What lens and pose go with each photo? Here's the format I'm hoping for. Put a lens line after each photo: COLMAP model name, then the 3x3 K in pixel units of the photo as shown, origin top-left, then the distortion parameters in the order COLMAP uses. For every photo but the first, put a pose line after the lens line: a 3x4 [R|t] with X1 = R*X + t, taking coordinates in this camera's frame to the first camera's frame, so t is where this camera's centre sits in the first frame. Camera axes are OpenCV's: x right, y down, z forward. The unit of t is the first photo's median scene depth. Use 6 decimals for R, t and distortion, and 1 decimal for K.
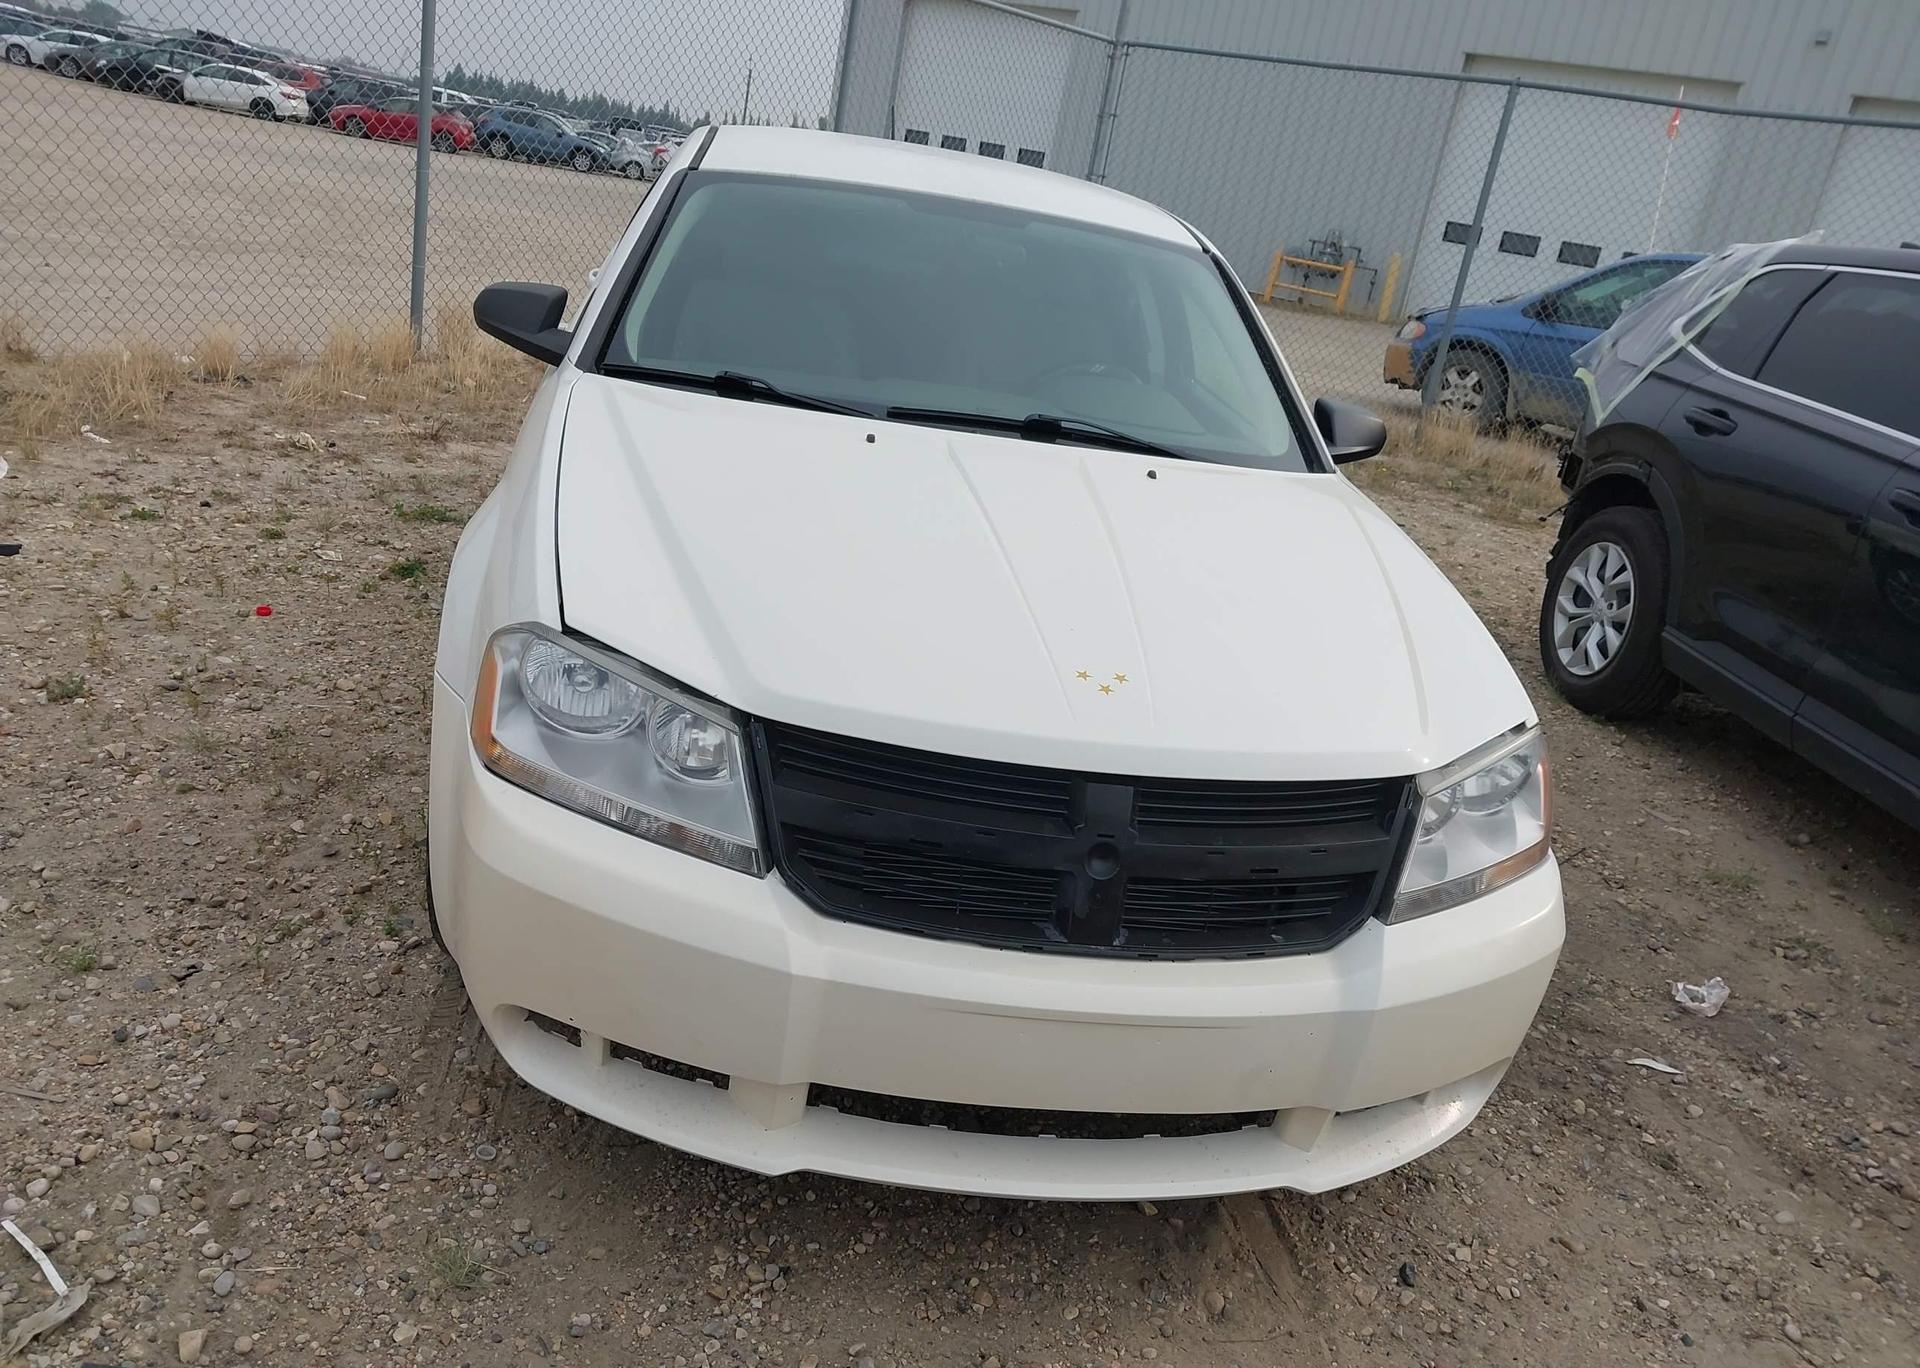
lens RADIAL K [[1555.8, 0, 958.6], [0, 1555.8, 683.6], [0, 0, 1]] dist [0.014034, -0.007289]
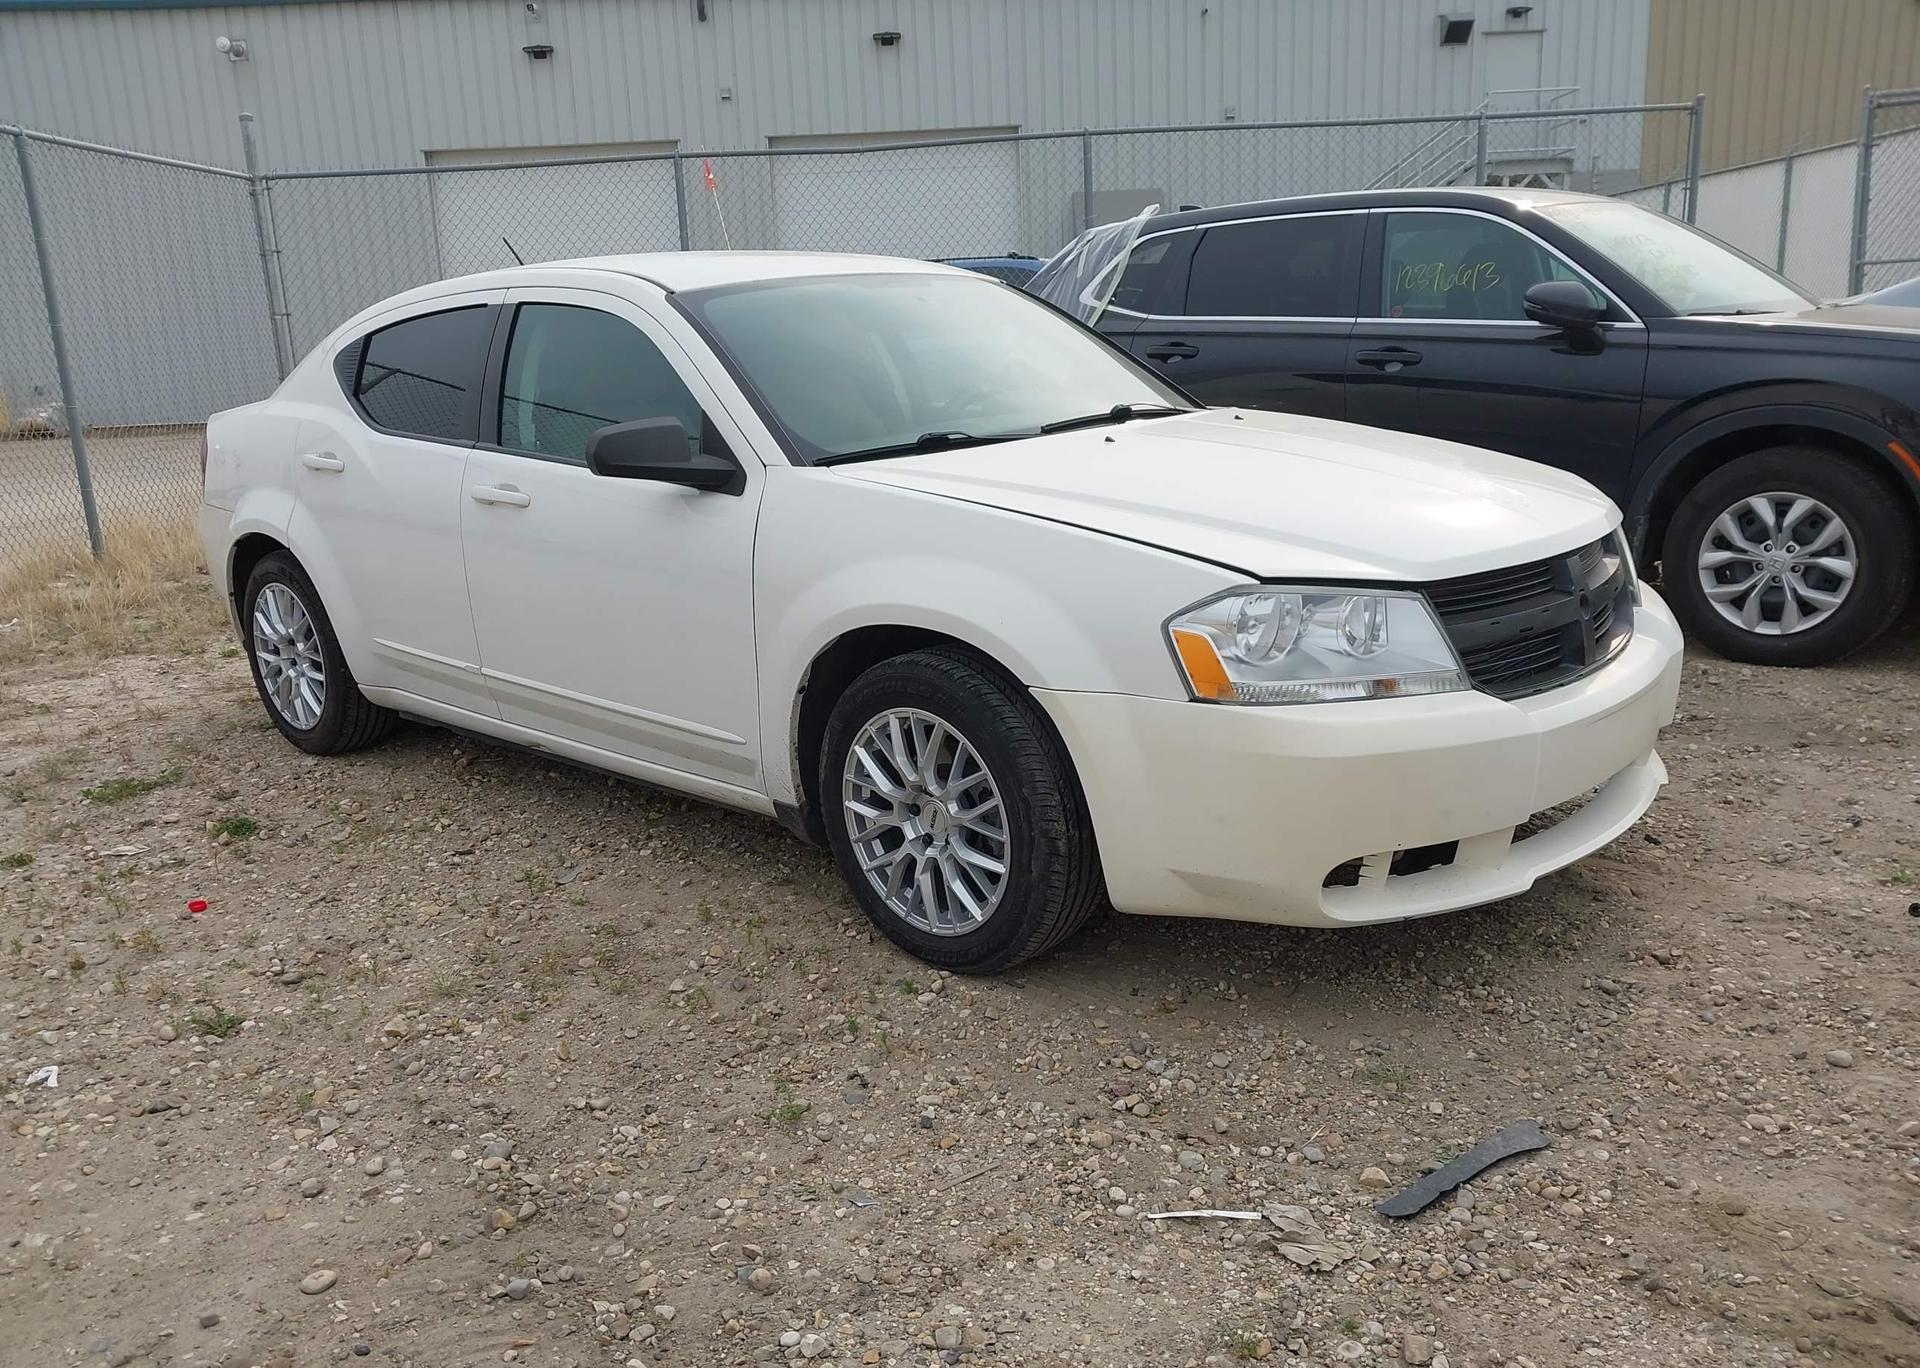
lens RADIAL K [[1555.8, 0, 957.5], [0, 1555.8, 689.3], [0, 0, 1]] dist [0.014034, -0.007289]
pose [[0.757125, -0.338891, 0.558494, -0.556254], [0.366161, 0.928150, 0.066809, -0.060545], [-0.541007, 0.153916, 0.826814, 0.040500]]
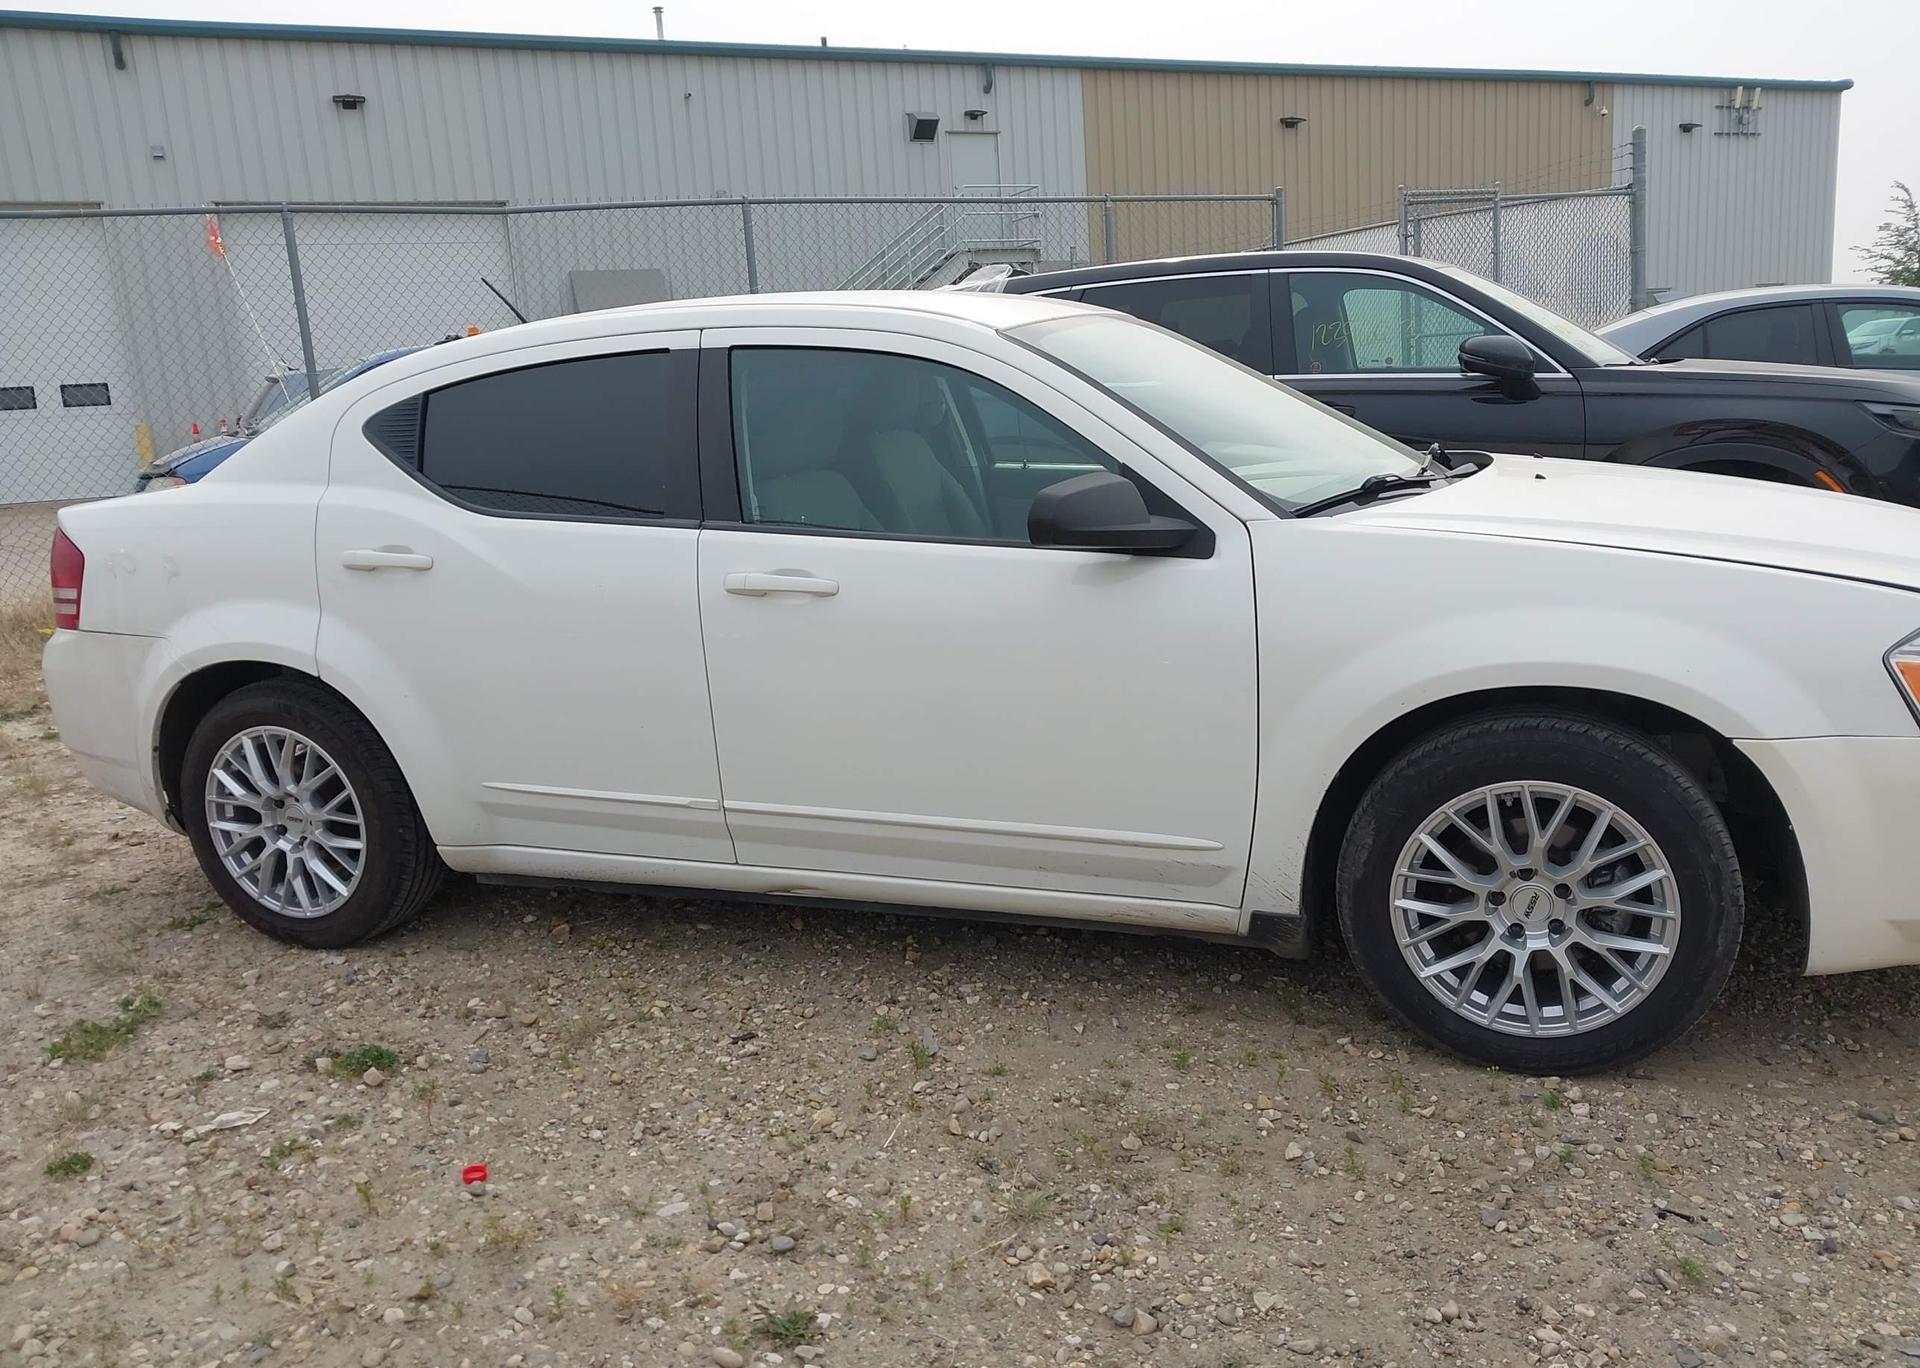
lens RADIAL K [[1555.8, 0, 966.6], [0, 1555.8, 670.8], [0, 0, 1]] dist [0.014034, -0.007289]
pose [[0.460608, -0.352314, 0.814687, -0.766363], [0.409045, 0.898830, 0.157436, -0.235225], [-0.787732, 0.260727, 0.558121, 0.438400]]
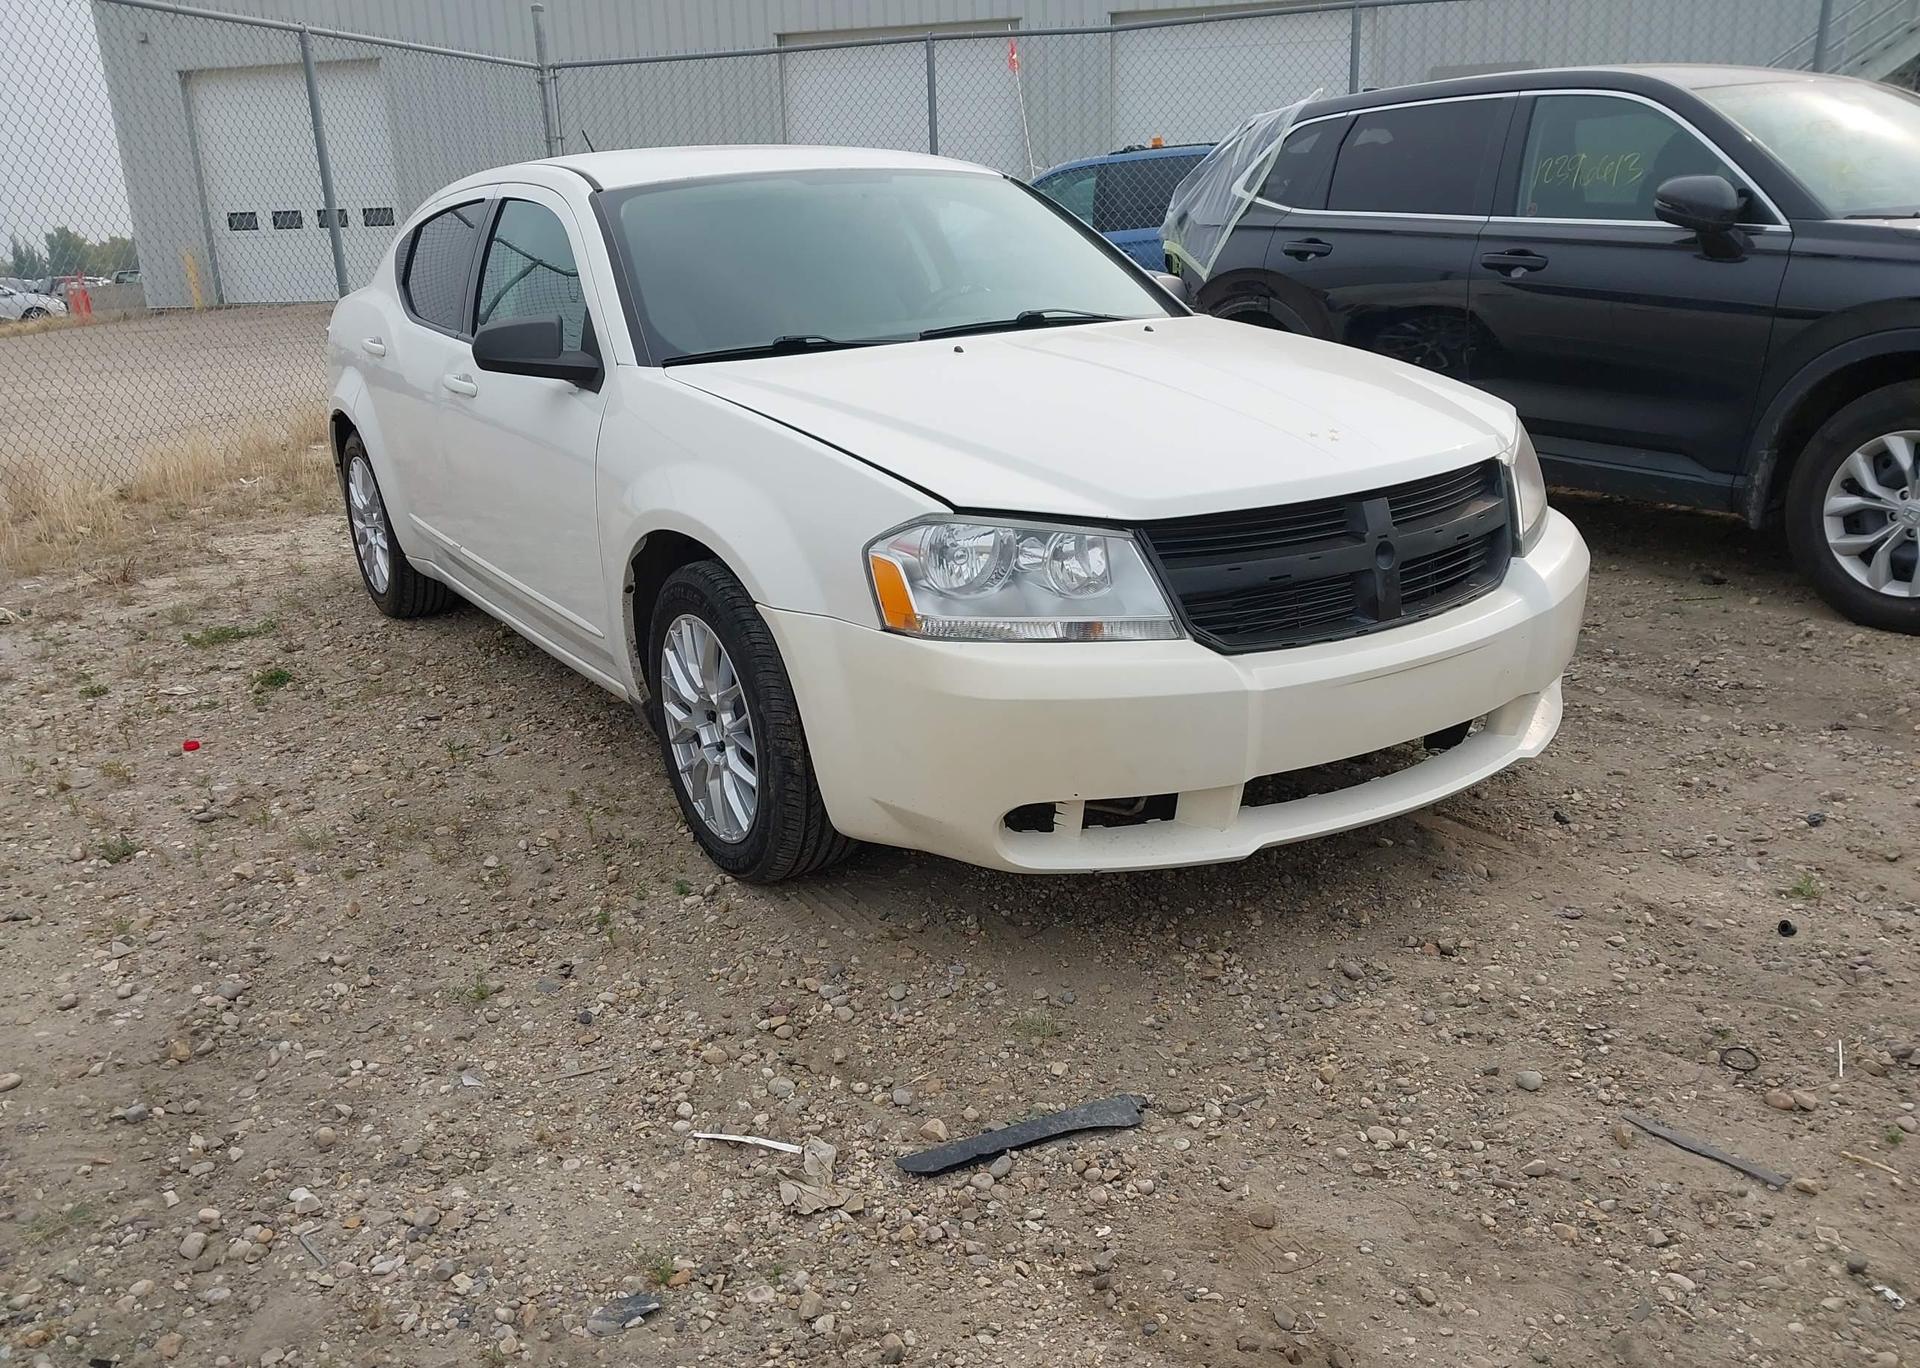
lens RADIAL K [[1555.8, 0, 951.2], [0, 1555.8, 687.1], [0, 0, 1]] dist [0.014034, -0.007289]
pose [[0.889971, -0.308505, 0.335821, -0.332560], [0.310380, 0.949320, 0.049554, 0.017057], [-0.334090, 0.060131, 0.940621, -0.068624]]
